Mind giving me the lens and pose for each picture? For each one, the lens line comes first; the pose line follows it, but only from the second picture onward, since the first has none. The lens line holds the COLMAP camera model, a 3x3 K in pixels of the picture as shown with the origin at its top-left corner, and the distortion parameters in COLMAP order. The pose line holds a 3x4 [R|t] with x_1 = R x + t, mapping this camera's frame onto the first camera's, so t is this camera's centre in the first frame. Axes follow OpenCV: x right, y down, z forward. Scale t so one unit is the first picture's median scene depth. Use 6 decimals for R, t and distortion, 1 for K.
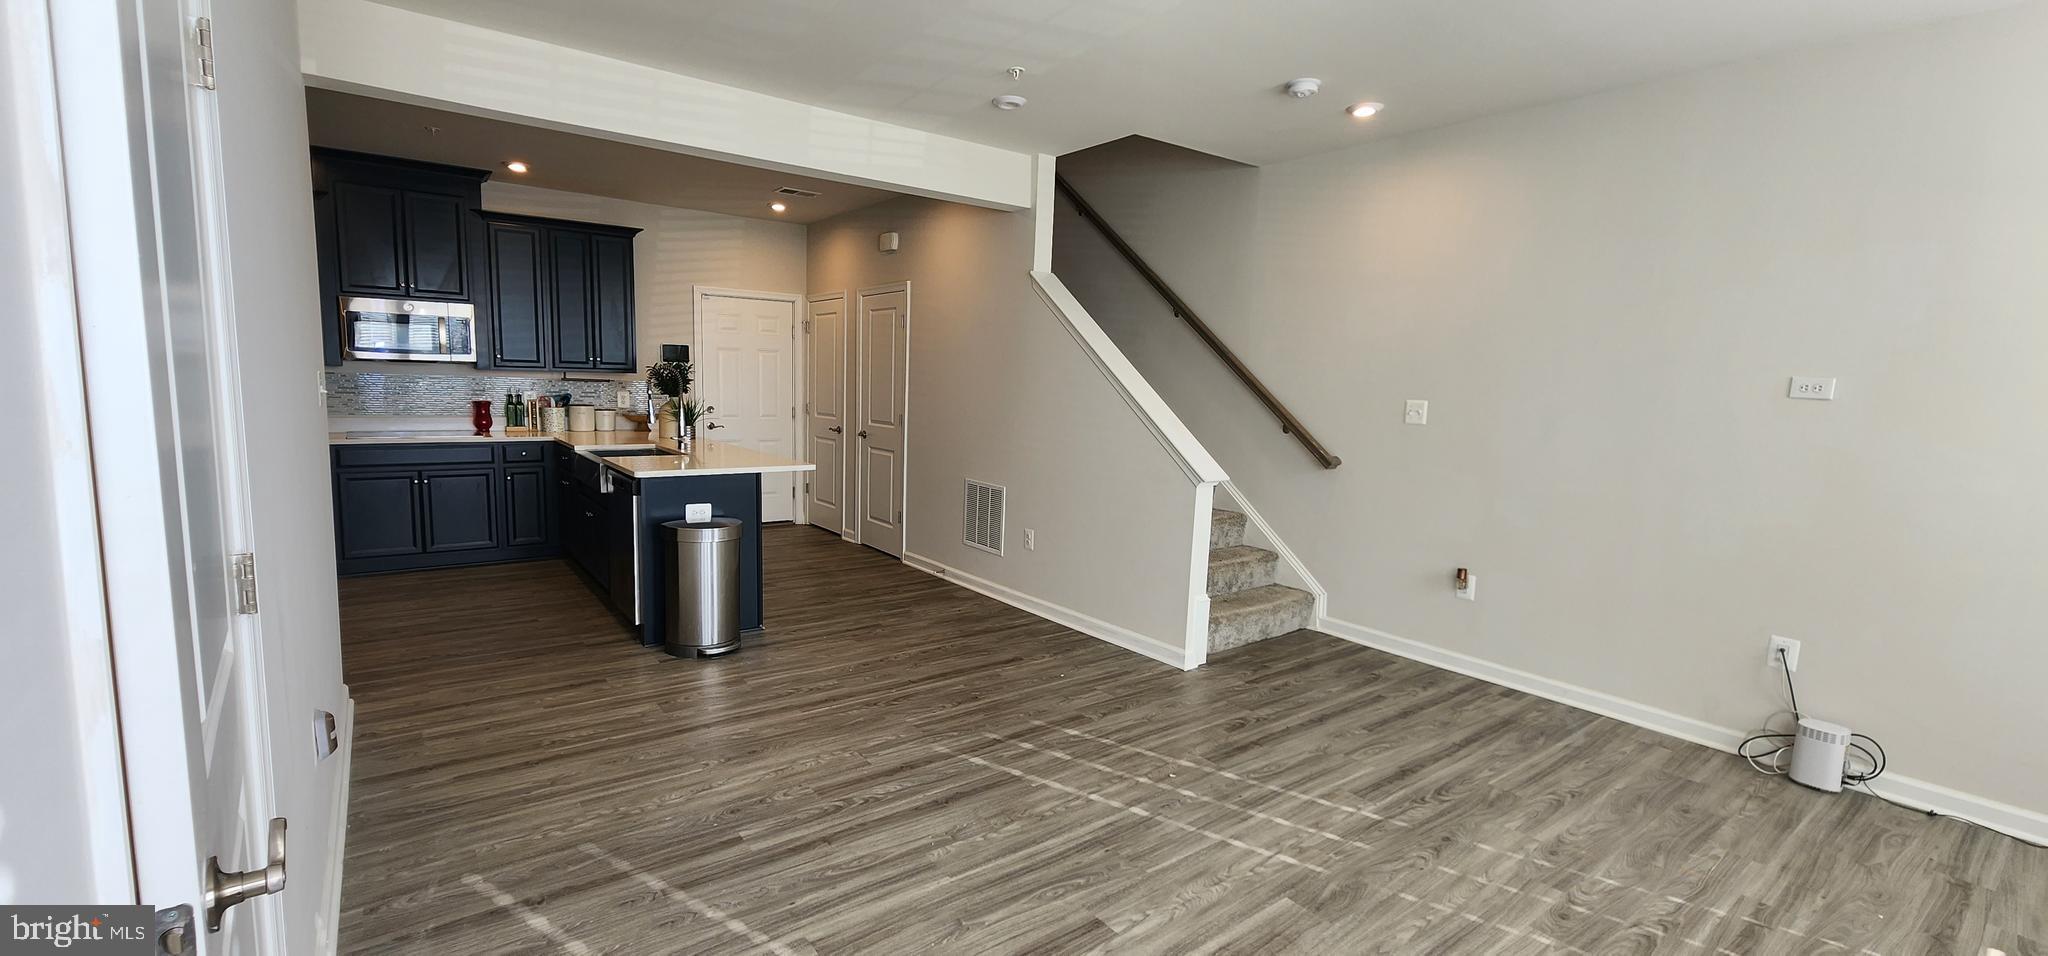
lens RADIAL K [[839.4, 0, 1014.7], [0, 839.4, 484.4], [0, 0, 1]] dist [-0.002261, -0.000902]
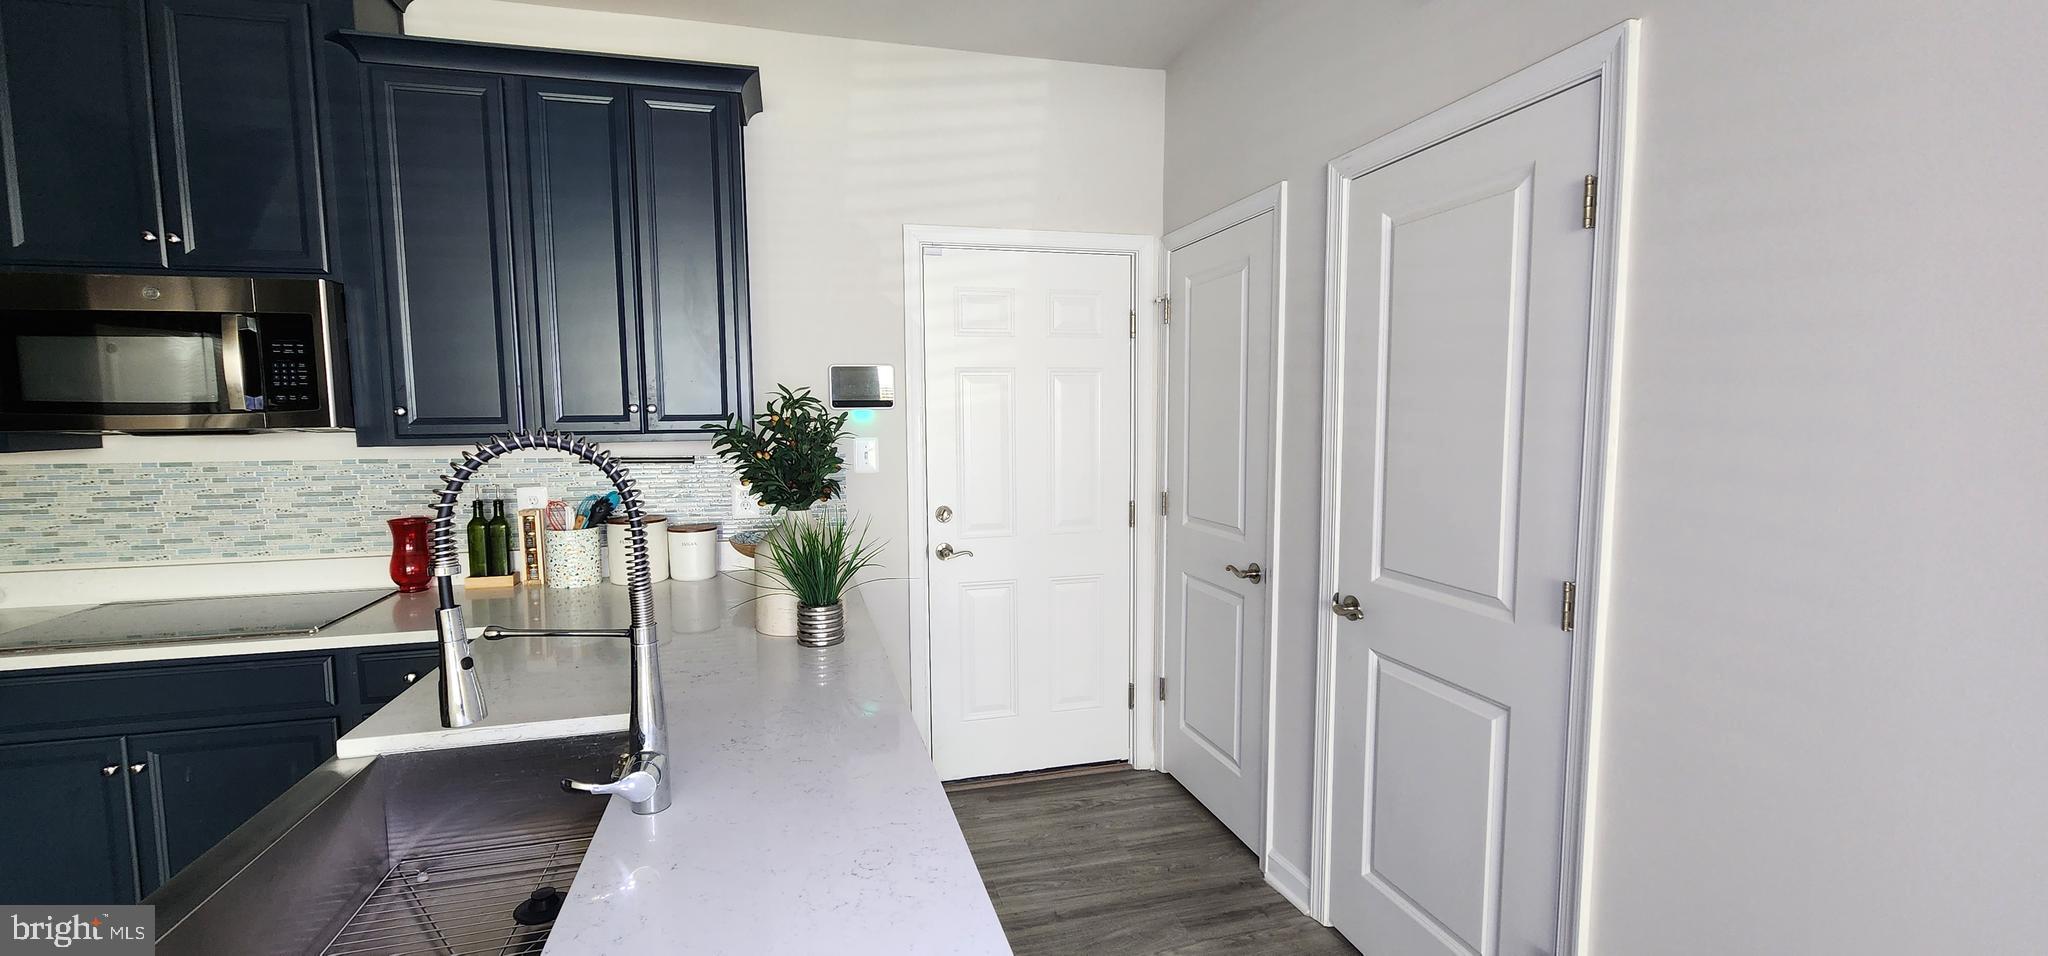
lens RADIAL K [[839.4, 0, 1014.7], [0, 839.4, 484.4], [0, 0, 1]] dist [-0.002261, -0.000902]
pose [[0.927823, -0.005337, -0.372983, -0.260445], [-0.010235, 0.999157, -0.039758, -0.134949], [0.372881, 0.040706, 0.926986, 0.947624]]
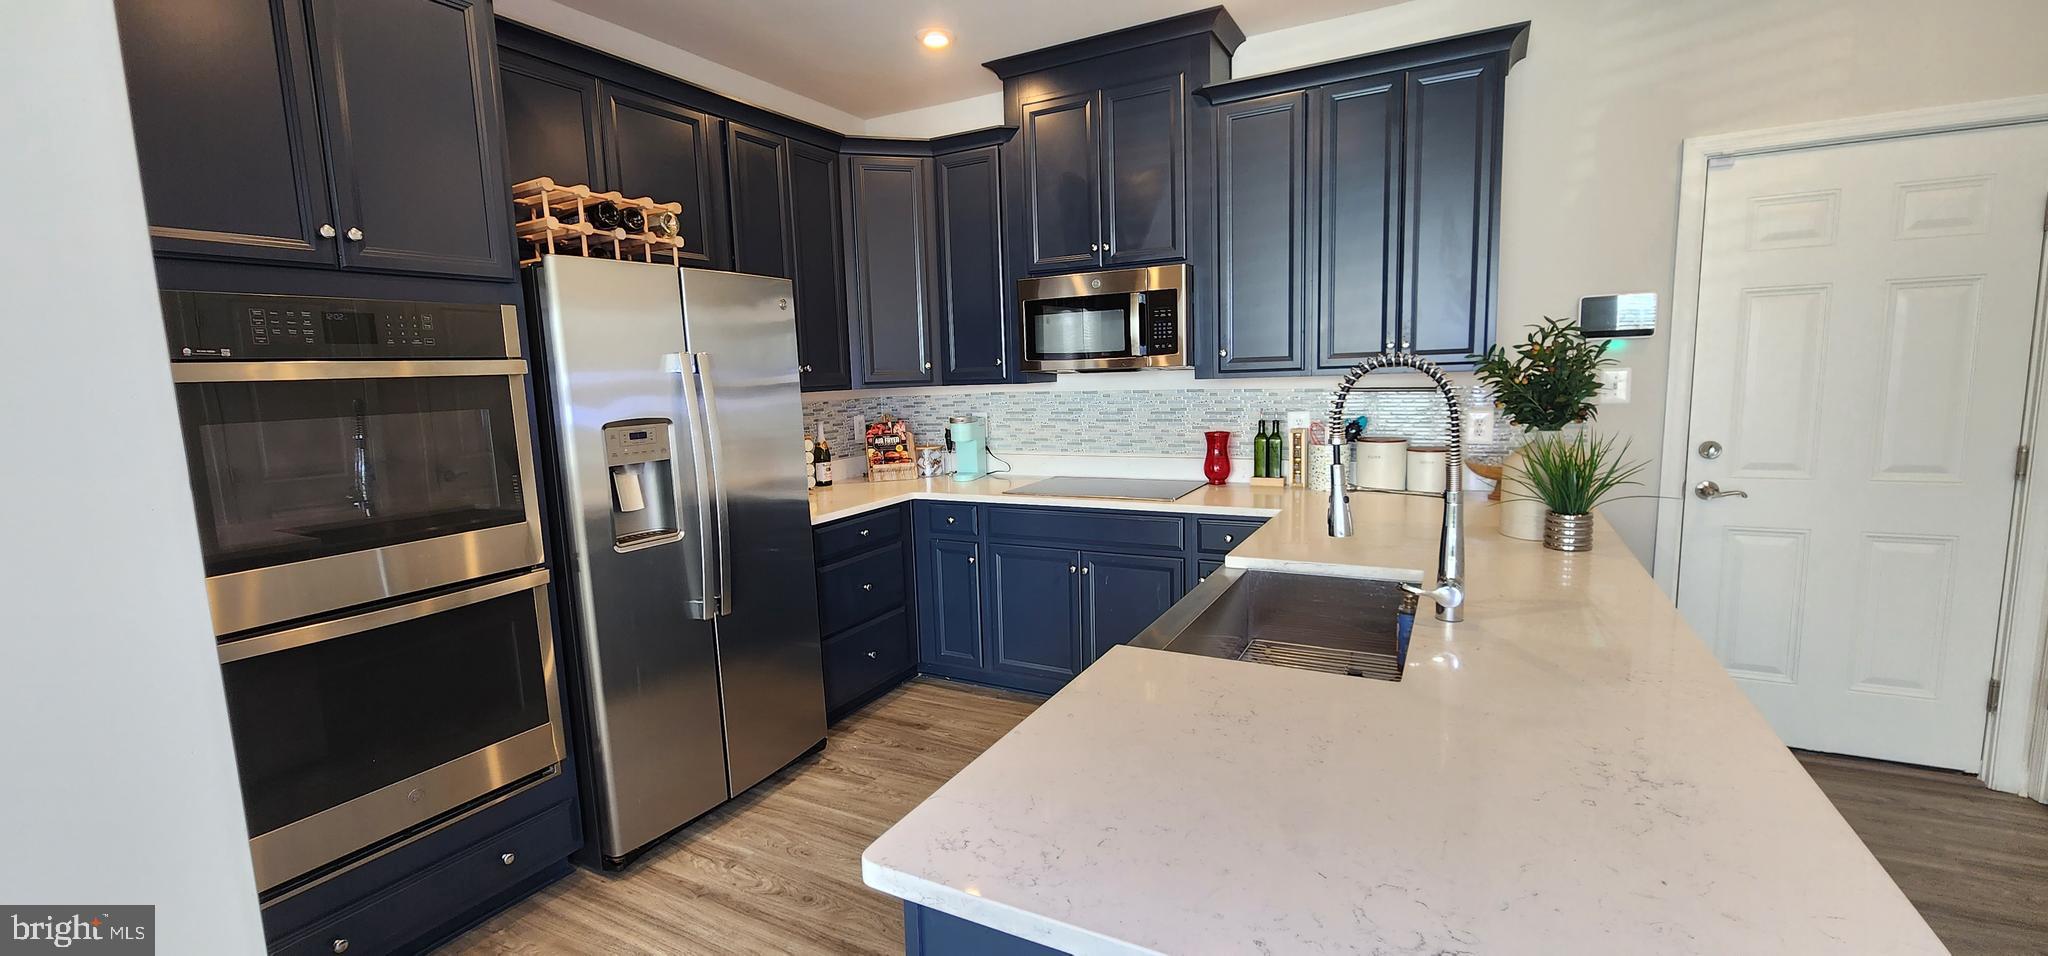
lens RADIAL K [[841.7, 0, 1014.7], [0, 841.7, 482.9], [0, 0, 1]] dist [-0.001370, -0.001058]
pose [[0.413433, 0.076110, -0.907348, -0.209762], [-0.065772, 0.996394, 0.053610, -0.112875], [0.908156, 0.037514, 0.416948, 0.824156]]
